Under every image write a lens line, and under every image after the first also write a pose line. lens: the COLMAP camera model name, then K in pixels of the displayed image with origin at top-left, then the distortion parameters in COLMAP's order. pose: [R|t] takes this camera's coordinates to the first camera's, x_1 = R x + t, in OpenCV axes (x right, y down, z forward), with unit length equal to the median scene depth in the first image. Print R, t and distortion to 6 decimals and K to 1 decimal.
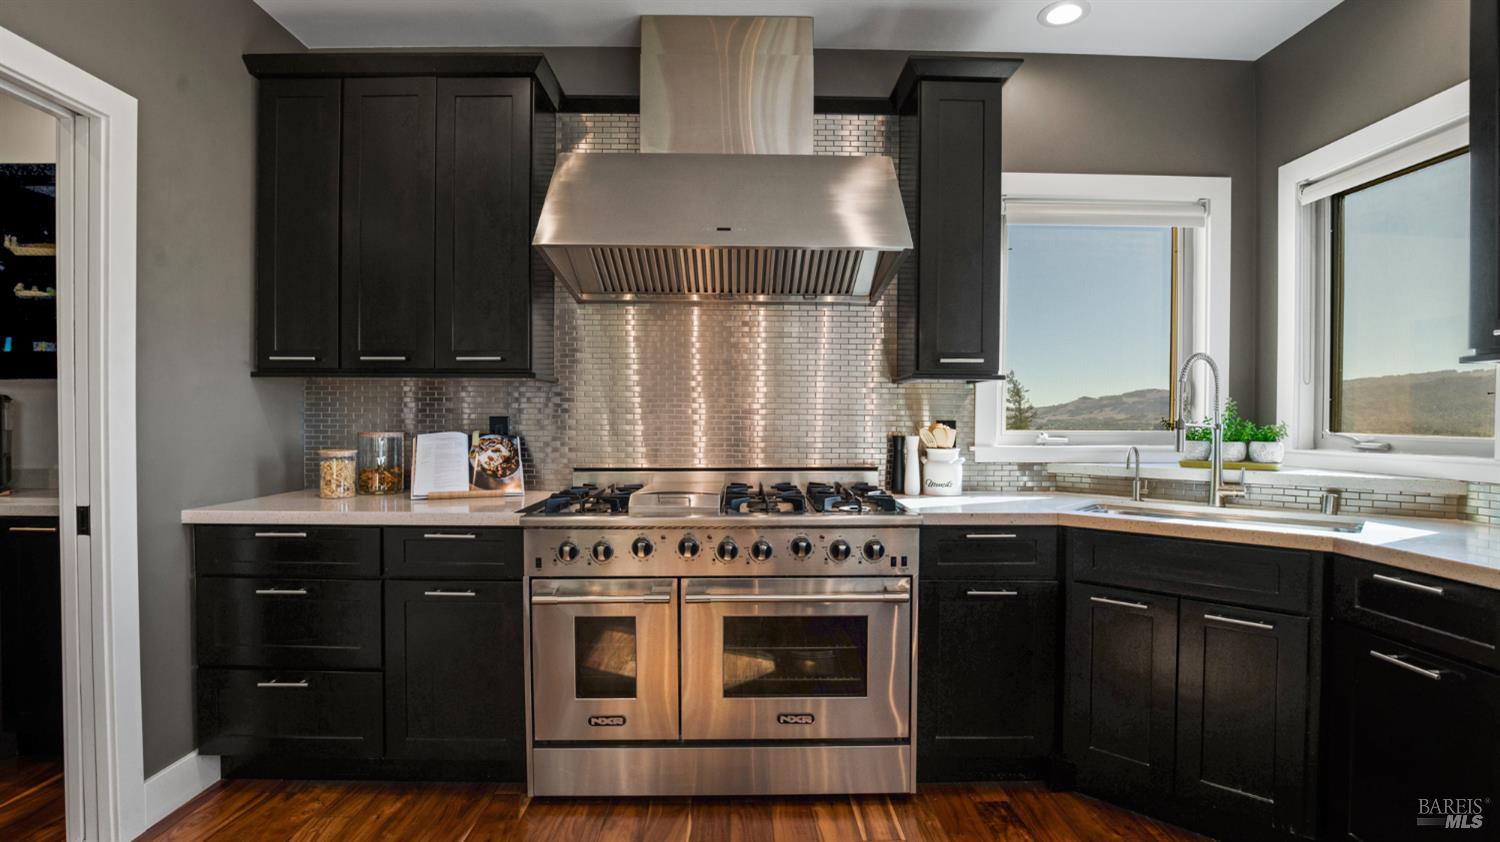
lens RADIAL K [[699.5, 0, 745.1], [0, 699.5, 424.8], [0, 0, 1]] dist [-0.029385, 0.002538]
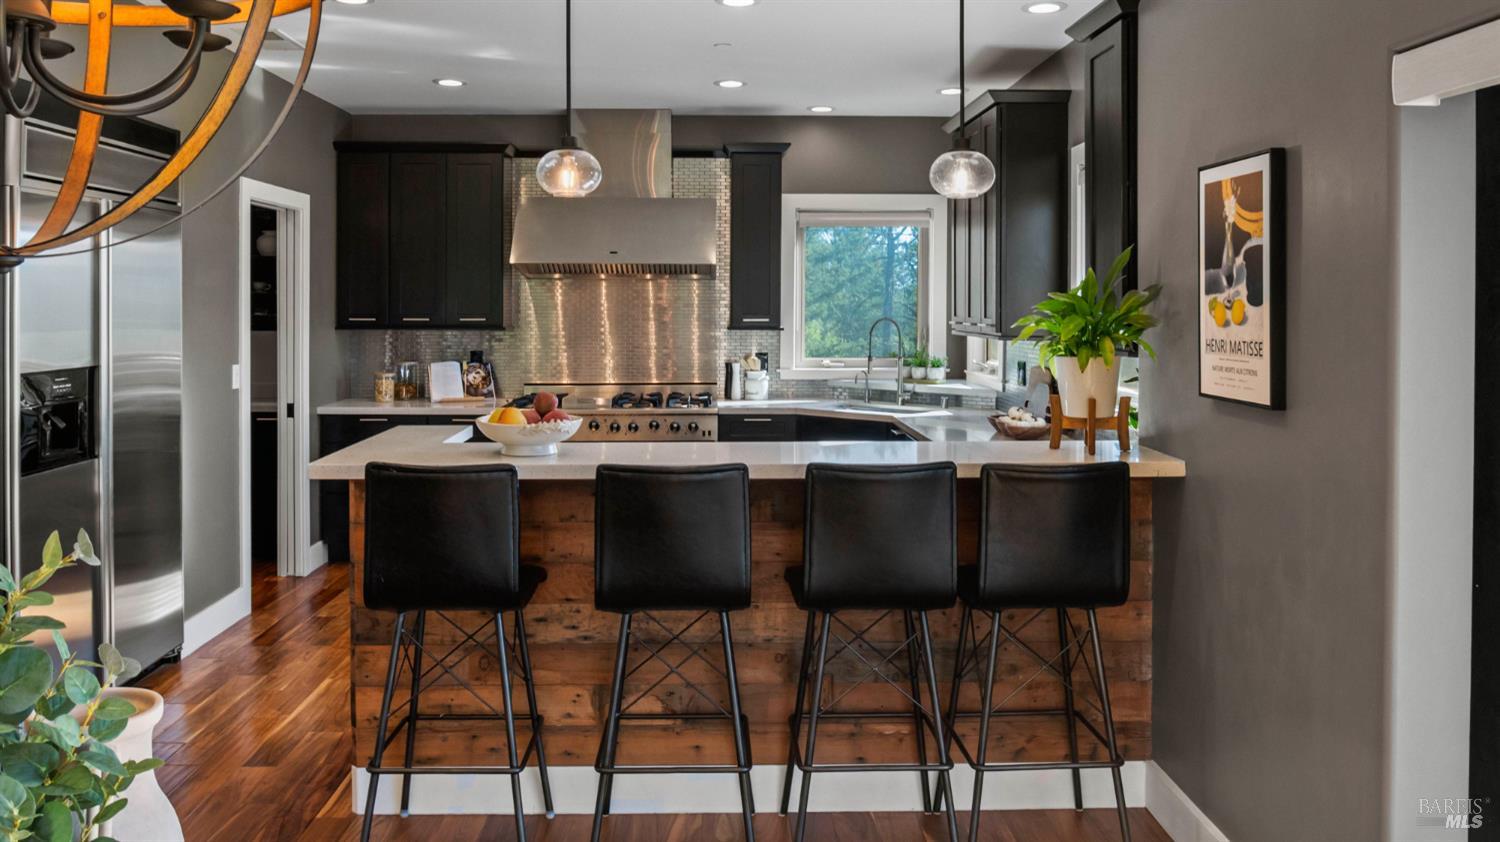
lens RADIAL K [[1203.2, 0, 736.6], [0, 1203.2, 300.6], [0, 0, 1]] dist [-0.035034, -0.001917]
pose [[0.999982, -0.002081, 0.005628, 0.245542], [0.002103, 0.999990, -0.003873, -0.127126], [-0.005620, 0.003885, 0.999977, -1.926555]]
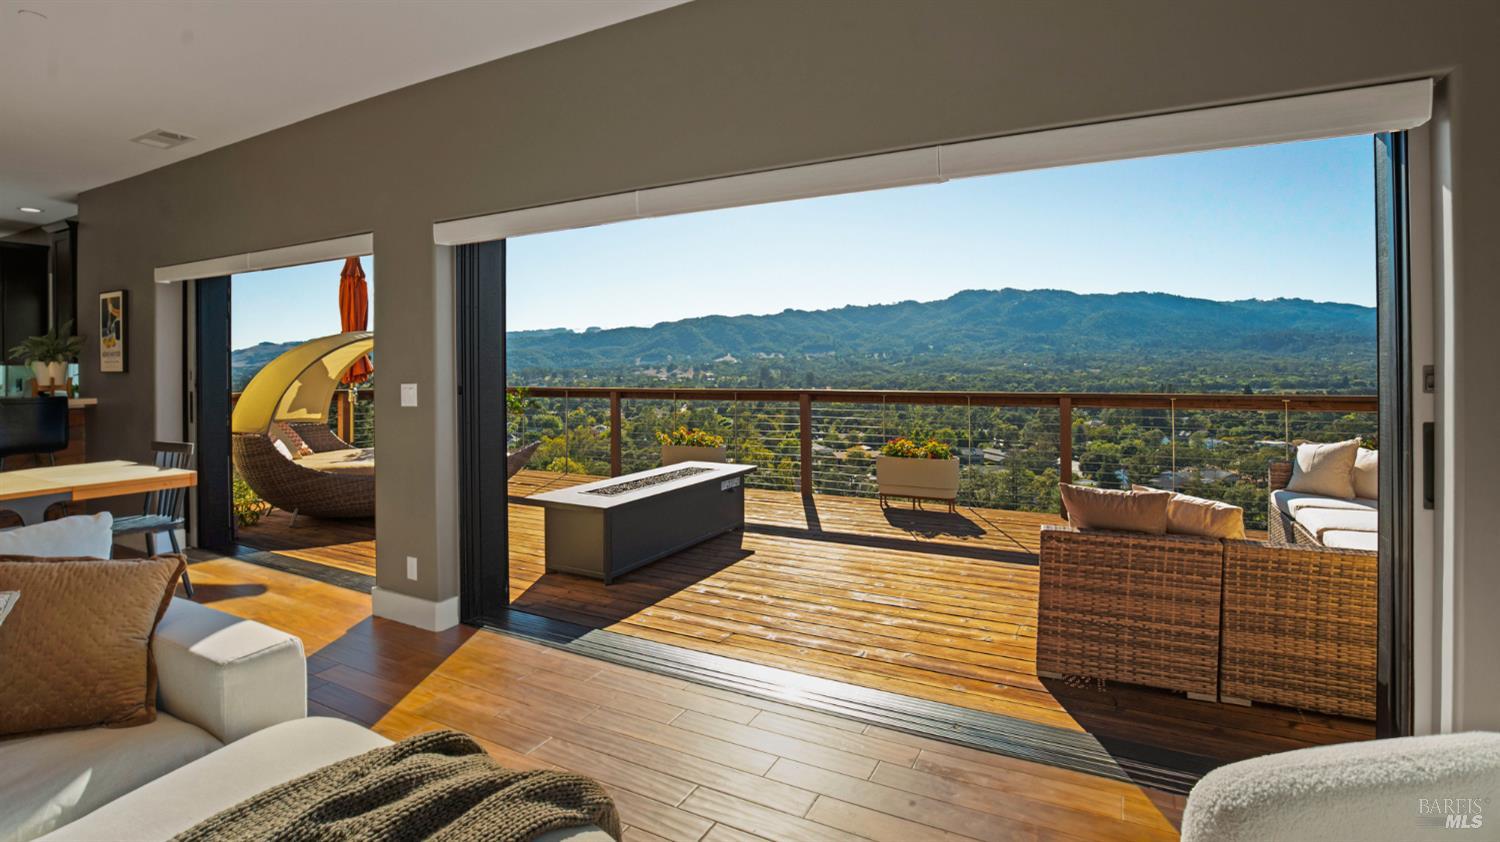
lens RADIAL K [[699.5, 0, 771.2], [0, 699.5, 364.9], [0, 0, 1]] dist [-0.029385, 0.002538]
pose [[0.481752, -0.004938, 0.876294, -0.084600], [0.010056, 0.999949, 0.000106, -0.033477], [-0.876250, 0.008761, 0.481777, -3.431945]]
